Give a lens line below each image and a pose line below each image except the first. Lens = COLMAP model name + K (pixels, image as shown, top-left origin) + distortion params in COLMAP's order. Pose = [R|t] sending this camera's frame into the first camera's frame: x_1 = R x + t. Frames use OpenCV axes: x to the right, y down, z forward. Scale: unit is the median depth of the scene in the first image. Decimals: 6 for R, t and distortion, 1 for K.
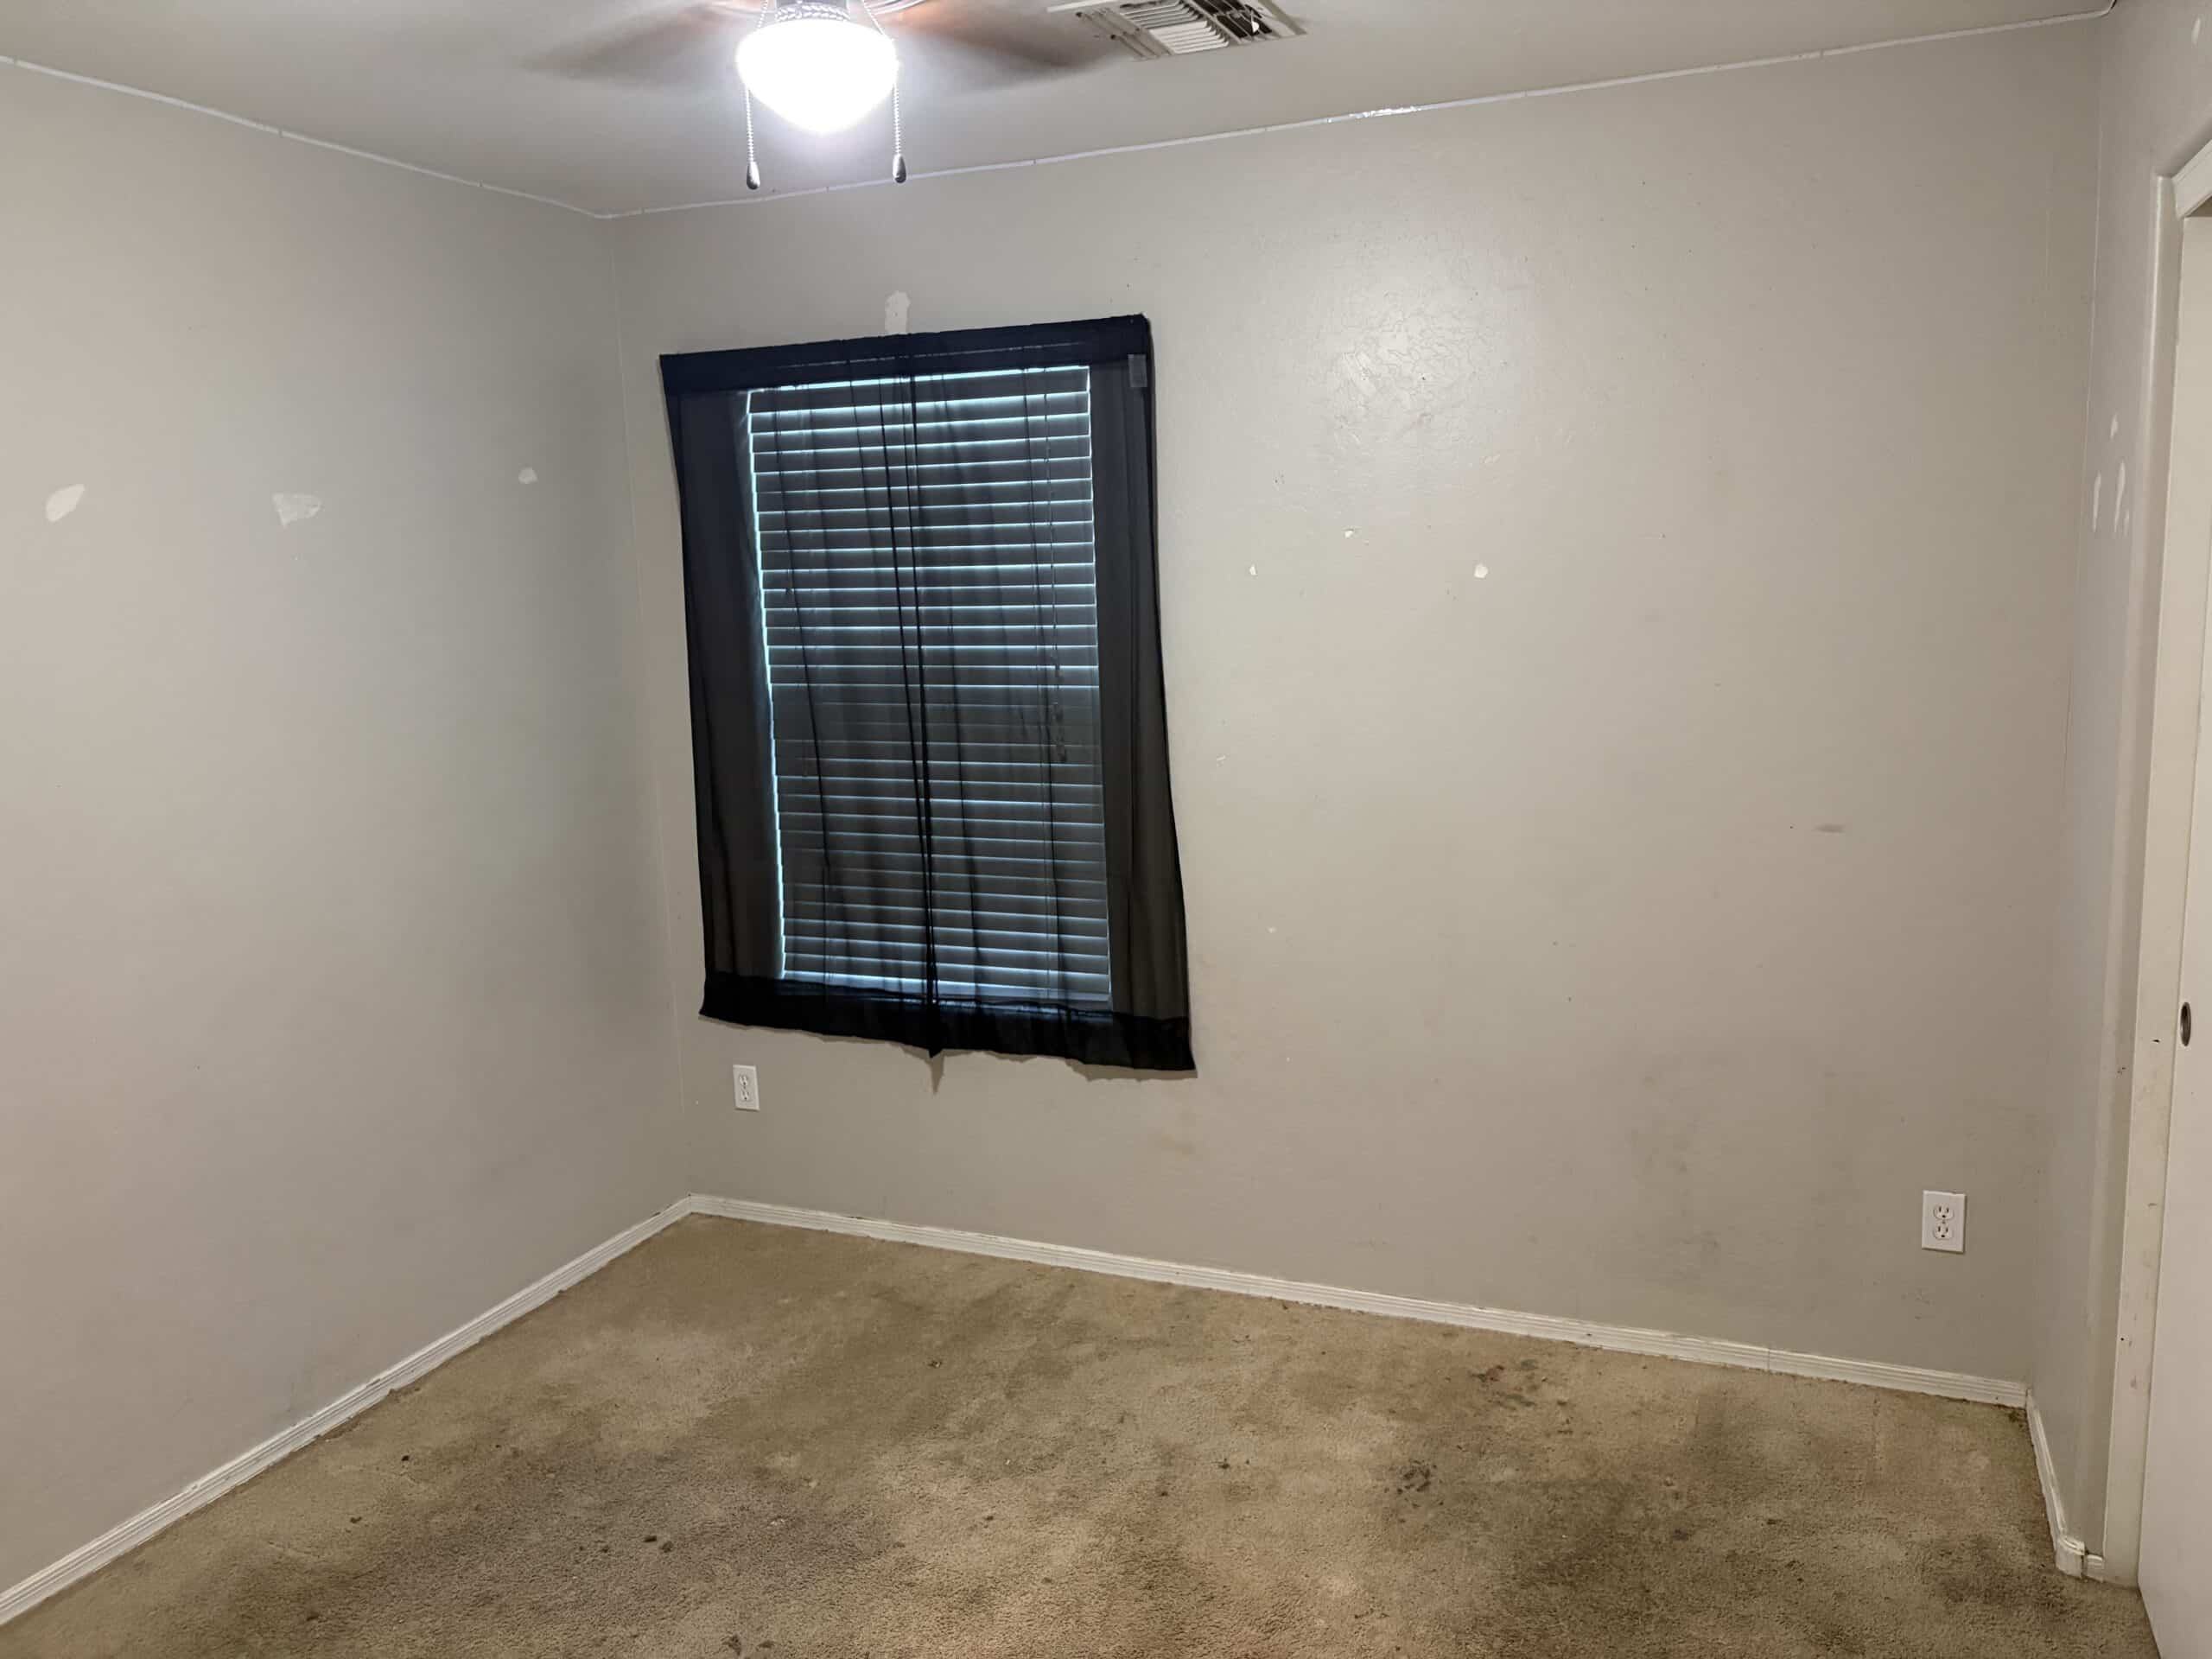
lens RADIAL K [[1680.6, 0, 1109.1], [0, 1680.6, 843.3], [0, 0, 1]] dist [0.060203, -0.062442]
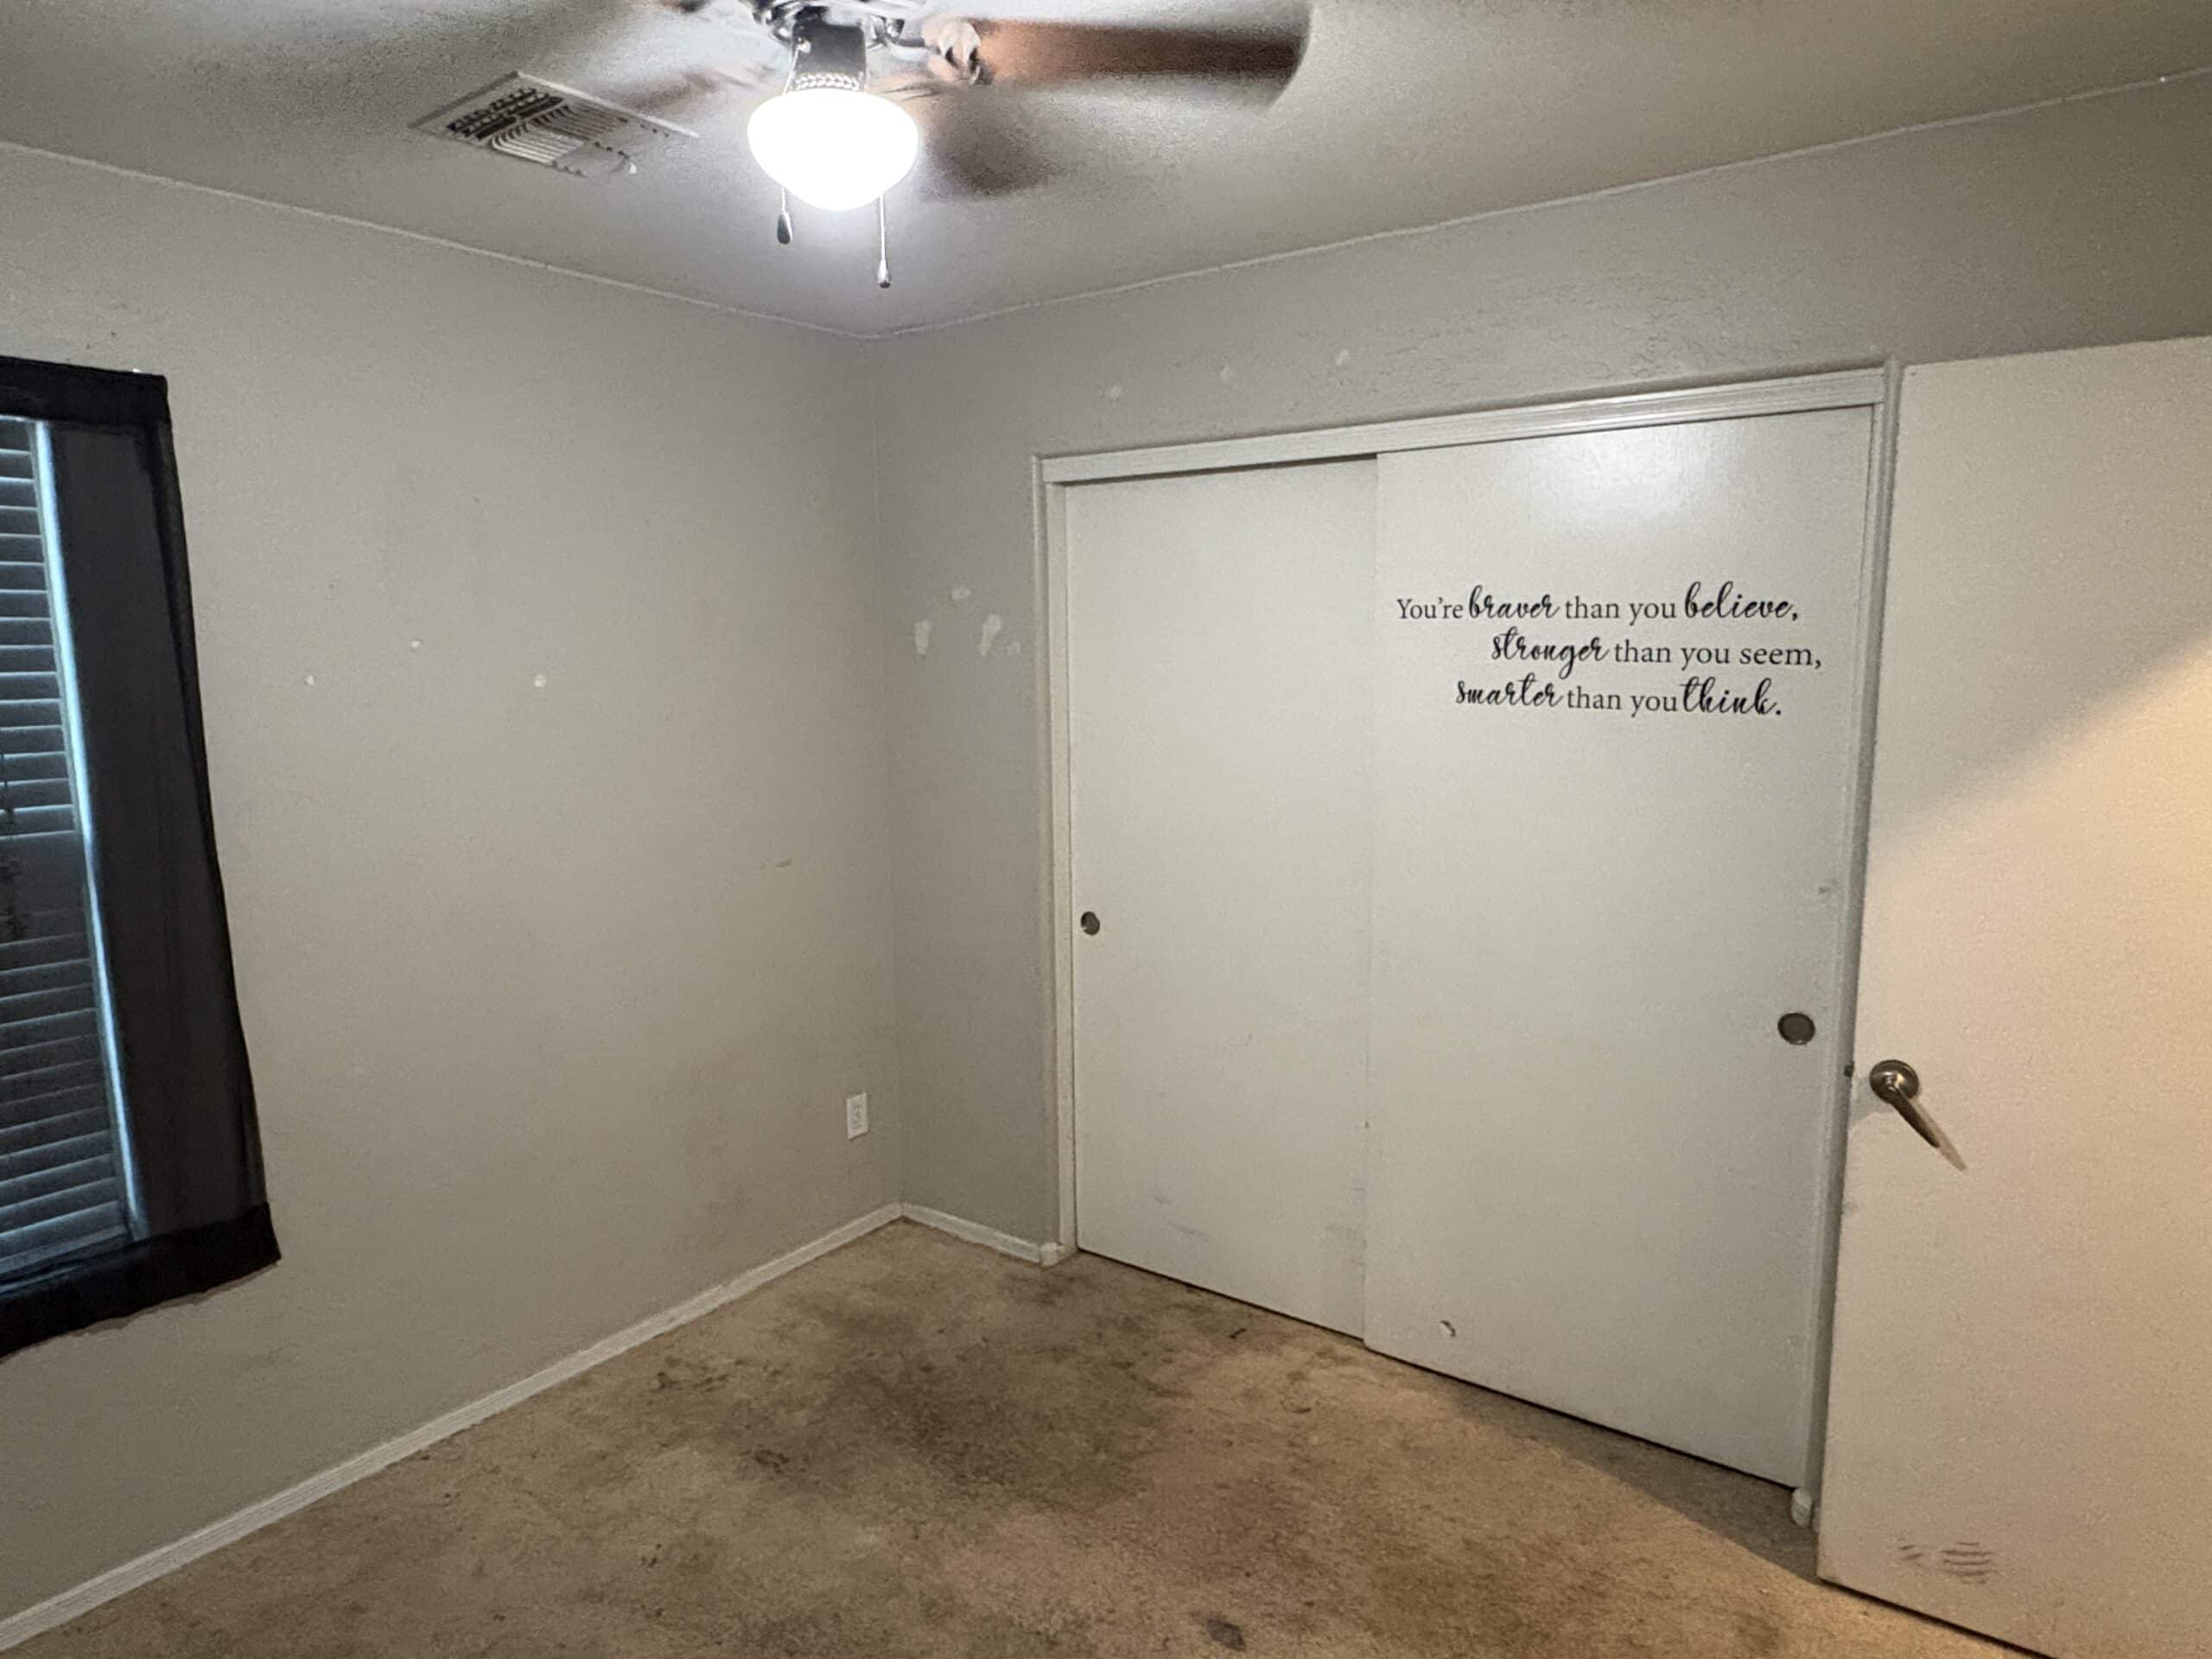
lens RADIAL K [[1357.9, 0, 1106.6], [0, 1357.9, 816.2], [0, 0, 1]] dist [0.001717, 0.001214]
pose [[0.245138, -0.096055, 0.964718, -0.559782], [0.166454, 0.984473, 0.055725, -0.063126], [-0.955092, 0.146921, 0.257321, 0.438515]]
